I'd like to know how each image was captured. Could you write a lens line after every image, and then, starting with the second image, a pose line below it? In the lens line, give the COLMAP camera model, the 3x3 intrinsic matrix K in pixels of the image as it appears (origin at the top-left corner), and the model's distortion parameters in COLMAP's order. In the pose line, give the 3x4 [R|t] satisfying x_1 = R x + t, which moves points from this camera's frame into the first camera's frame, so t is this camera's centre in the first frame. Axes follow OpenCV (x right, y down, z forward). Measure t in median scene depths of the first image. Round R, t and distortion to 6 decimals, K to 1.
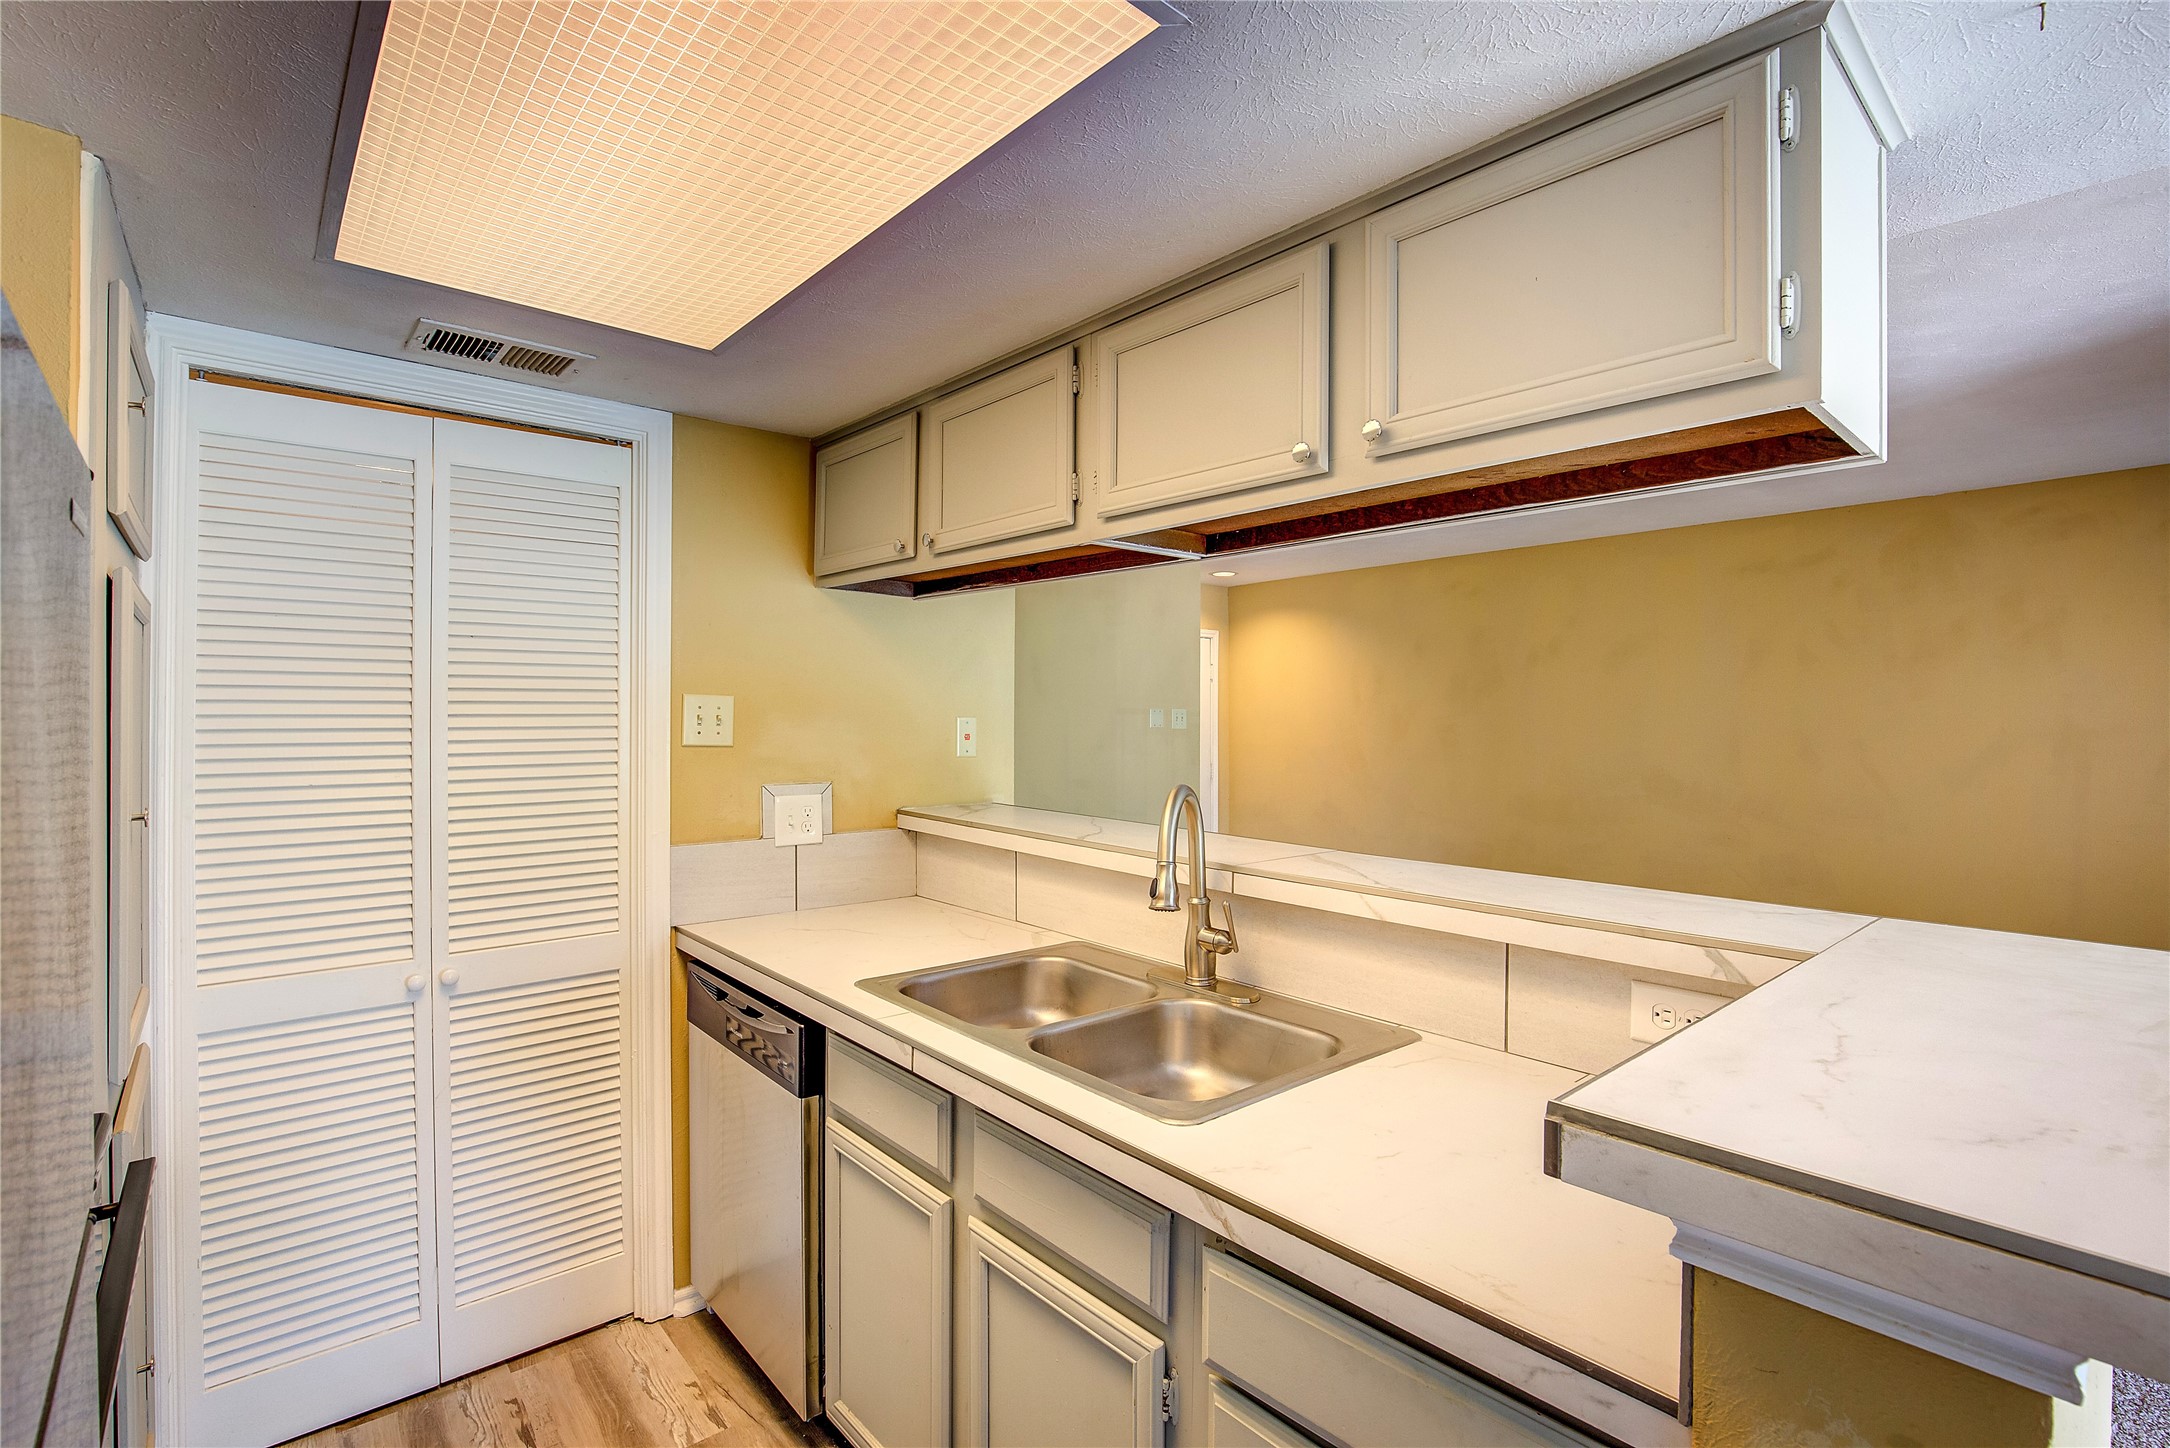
lens RADIAL K [[980.4, 0, 1093.1], [0, 980.4, 729.3], [0, 0, 1]] dist [-0.022843, 0.000115]
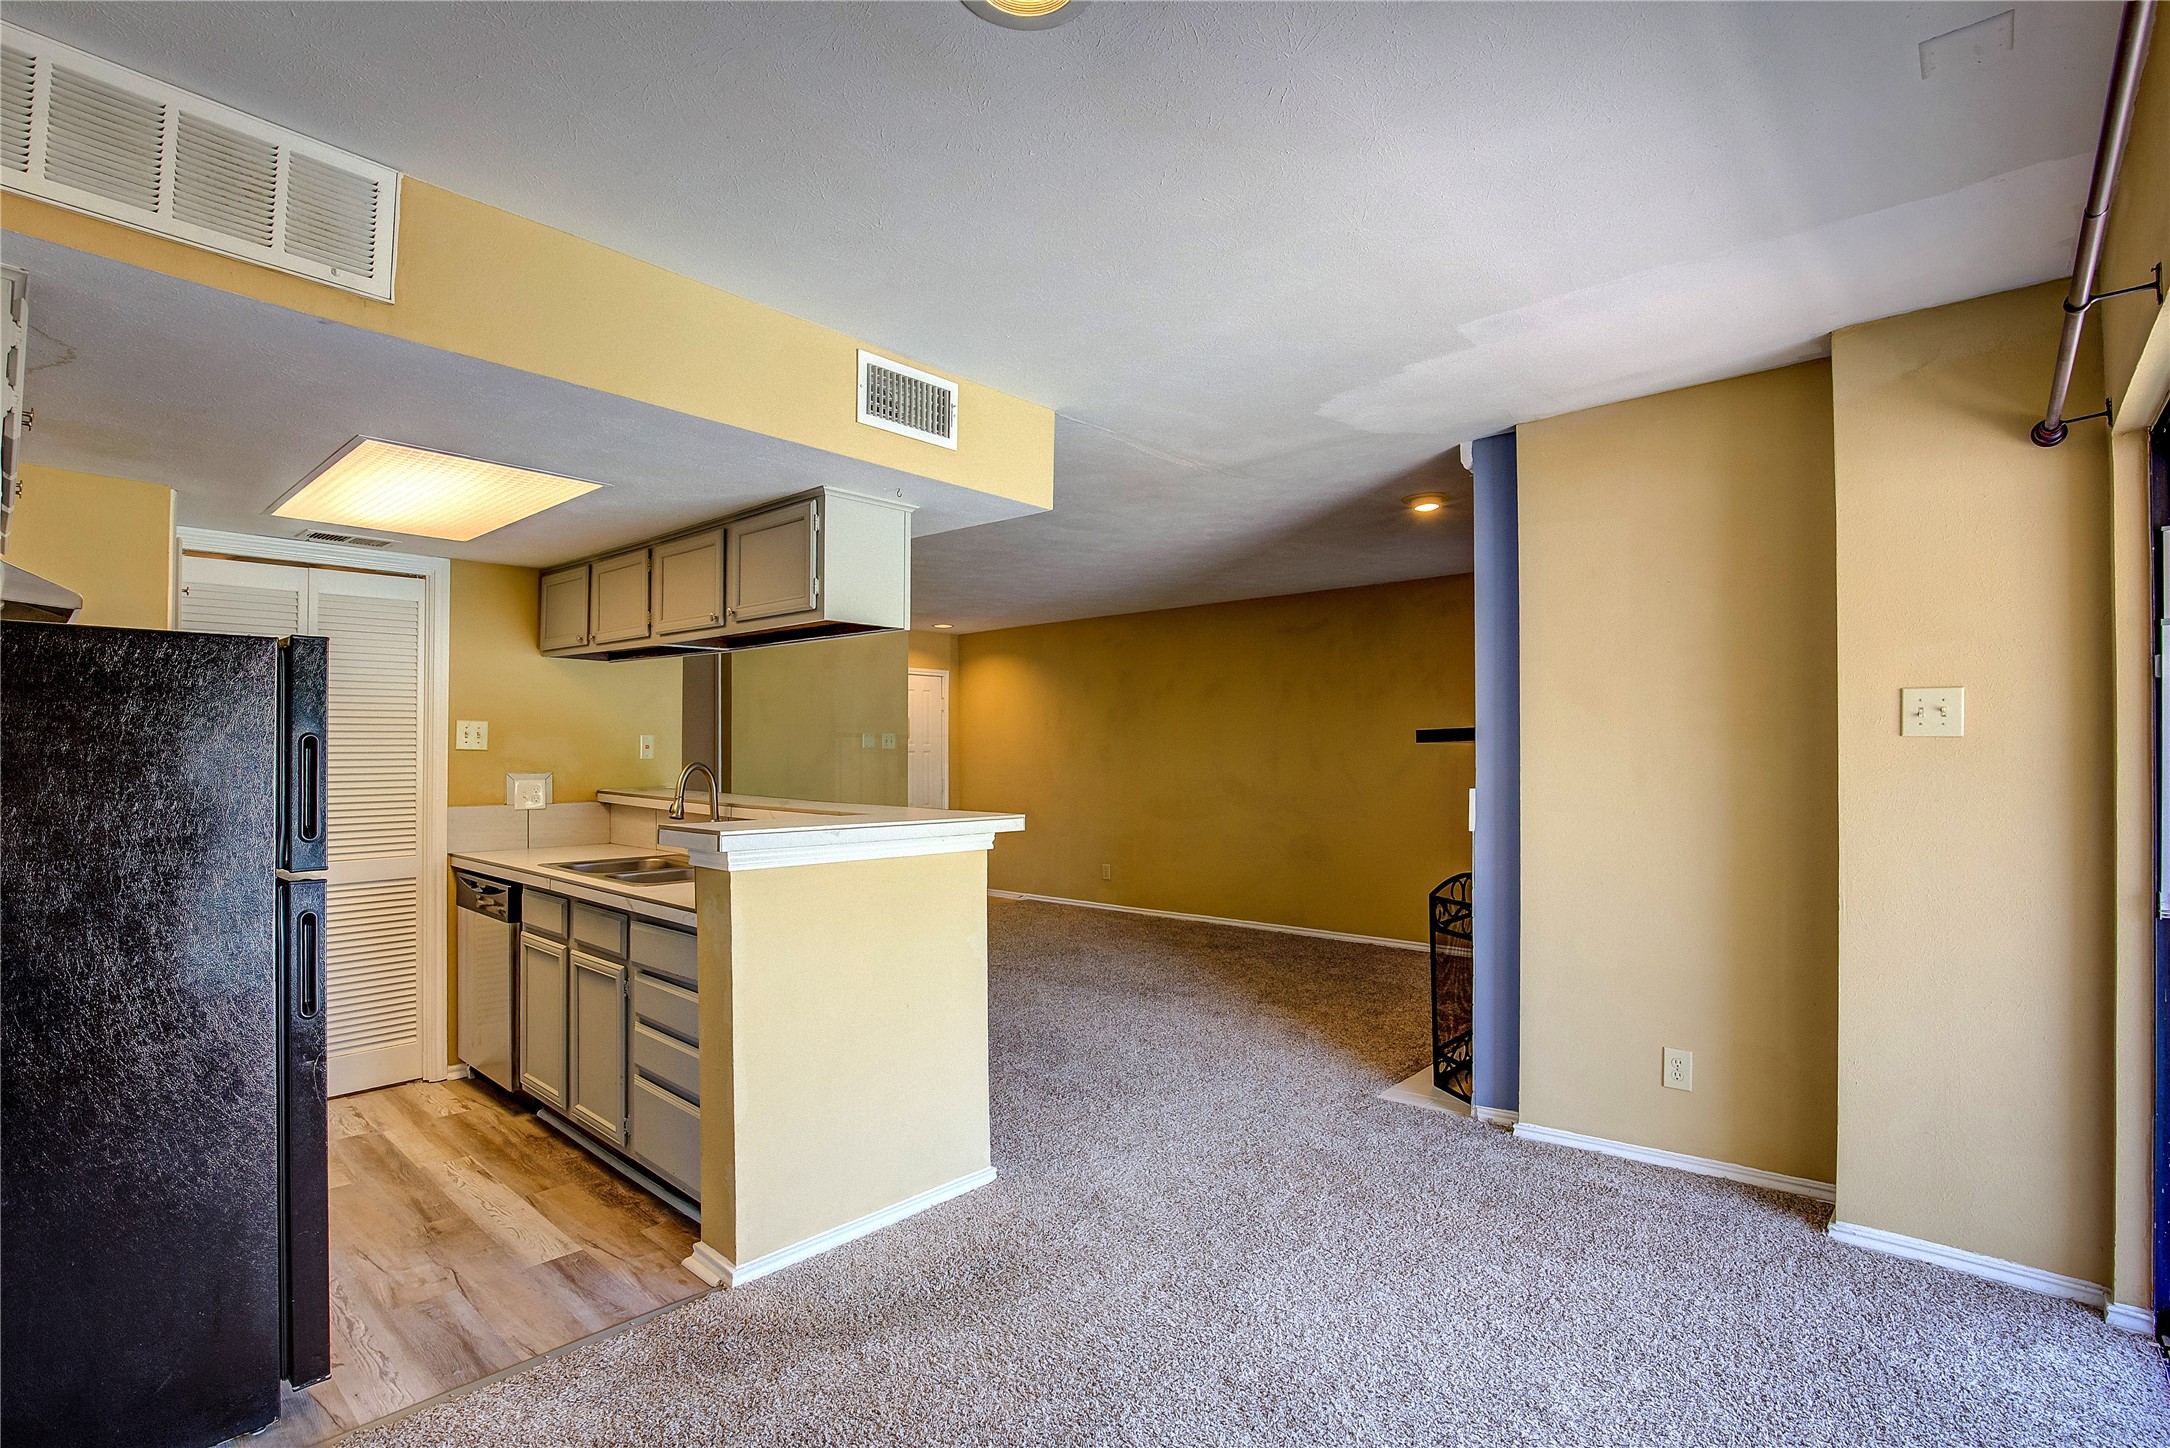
lens RADIAL K [[1011.6, 0, 1060.1], [0, 1011.6, 745.5], [0, 0, 1]] dist [-0.013235, 0.000402]
pose [[0.995135, -0.003590, 0.098453, 0.478911], [0.005074, 0.999877, -0.014831, 0.041812], [-0.098388, 0.015258, 0.995031, -0.898809]]
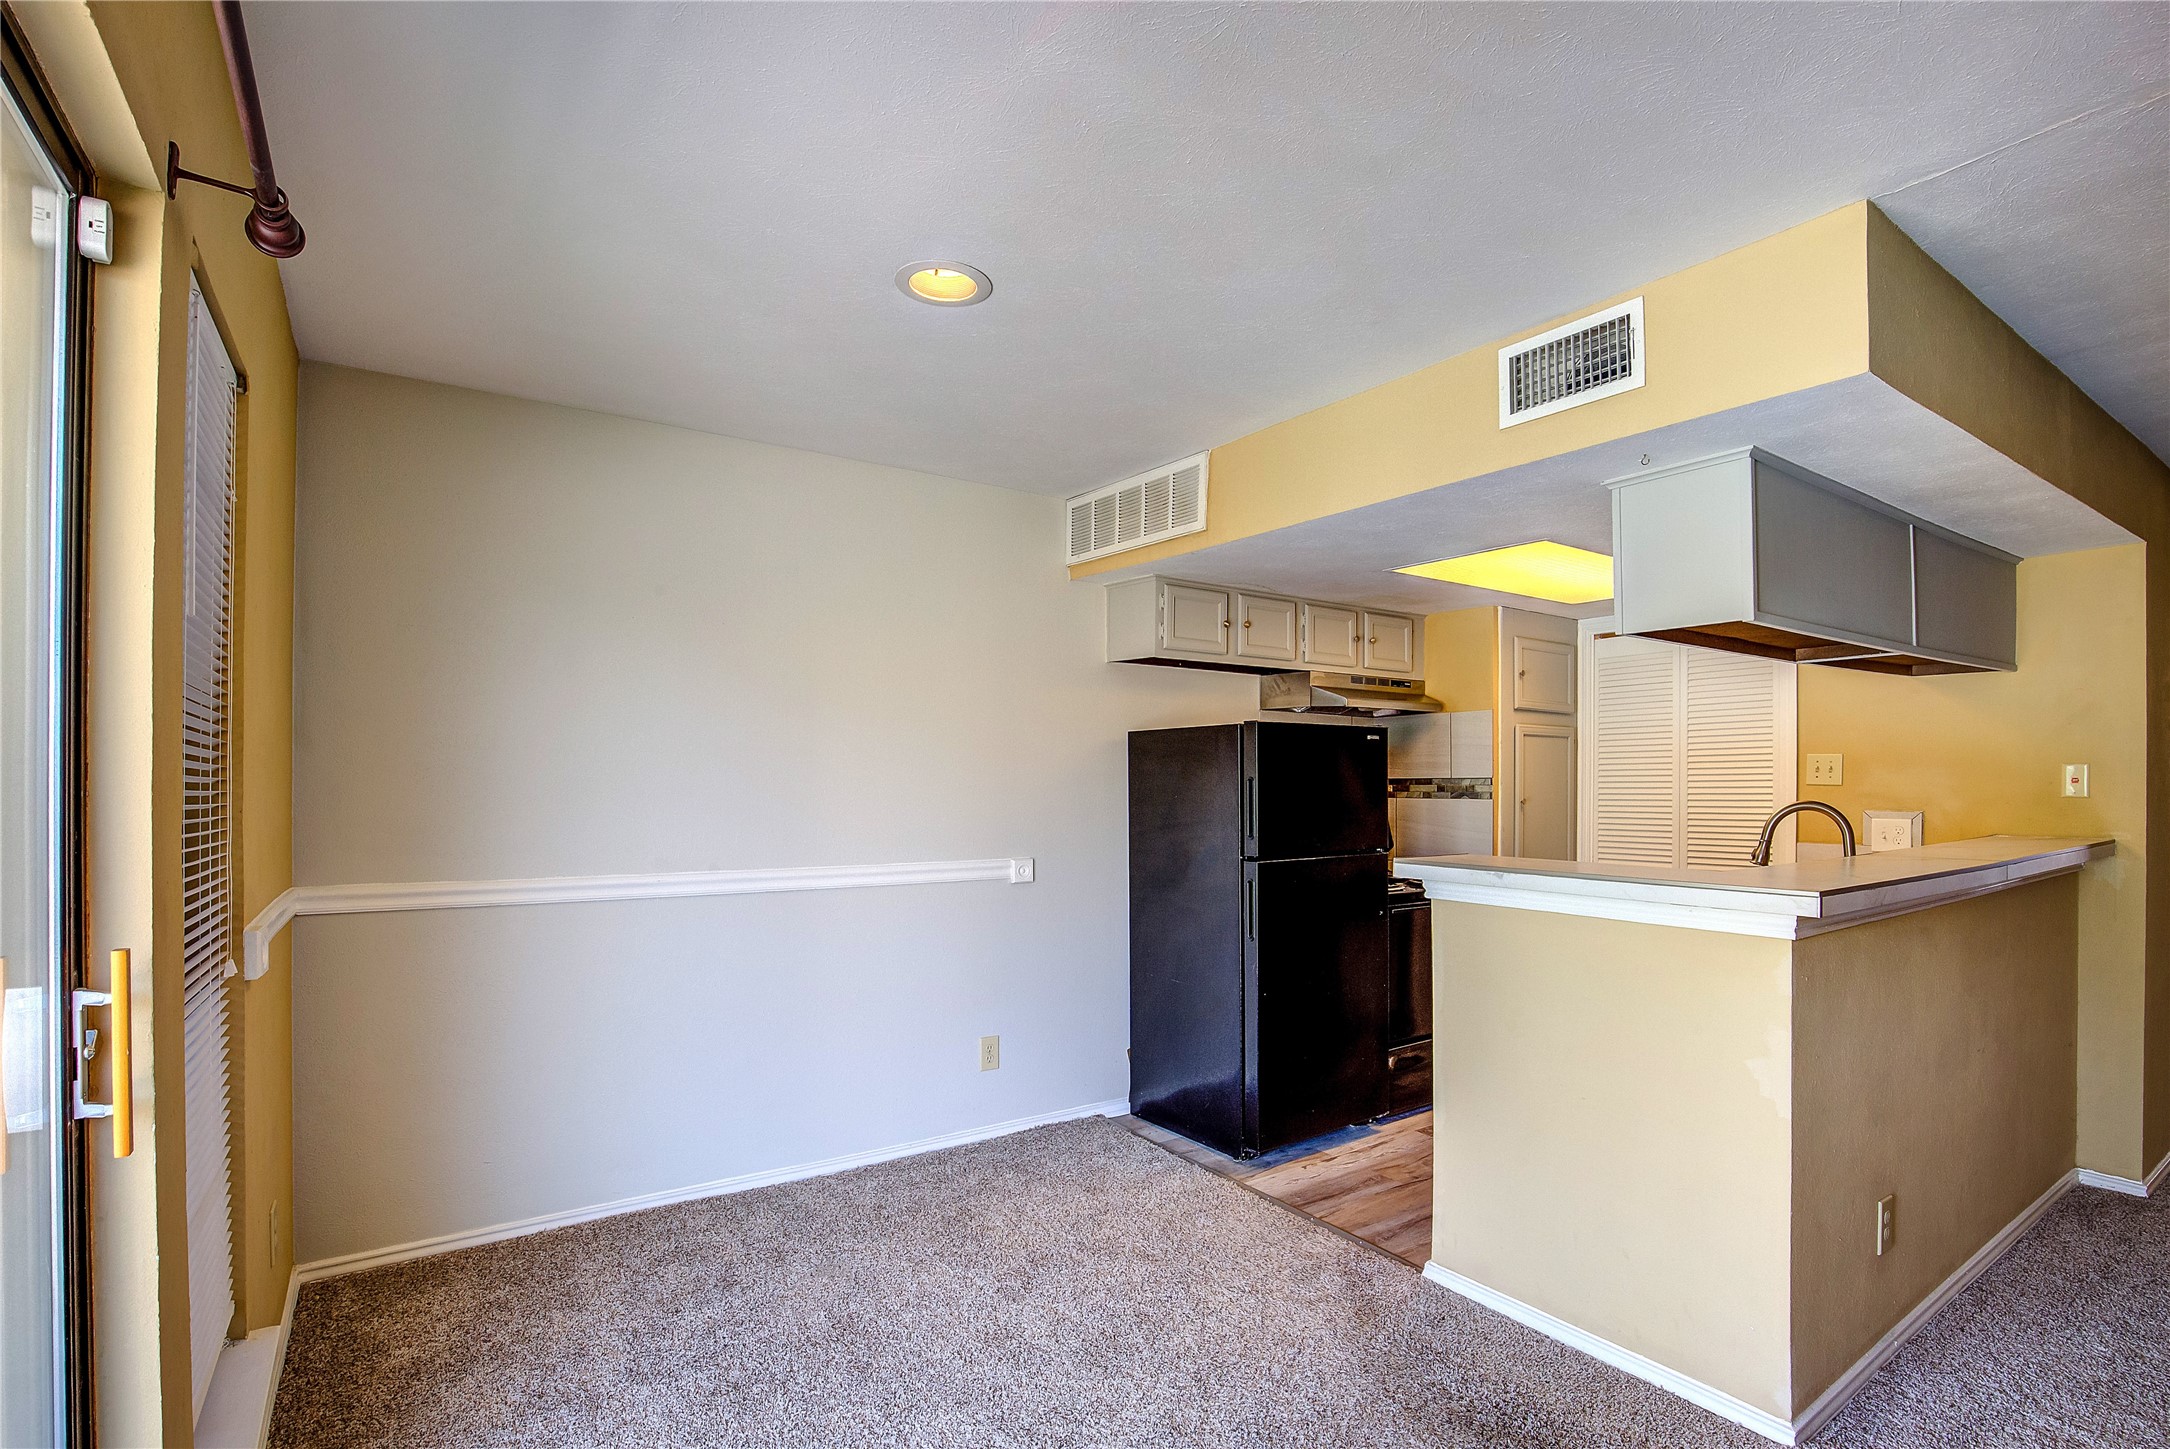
lens RADIAL K [[1023.5, 0, 1074.6], [0, 1023.5, 785.5], [0, 0, 1]] dist [-0.021971, 0.000117]
pose [[-0.118088, -0.004259, -0.992994, 1.479059], [-0.009575, 0.999949, -0.003150, 0.036133], [0.992957, 0.009136, -0.118123, -0.047293]]
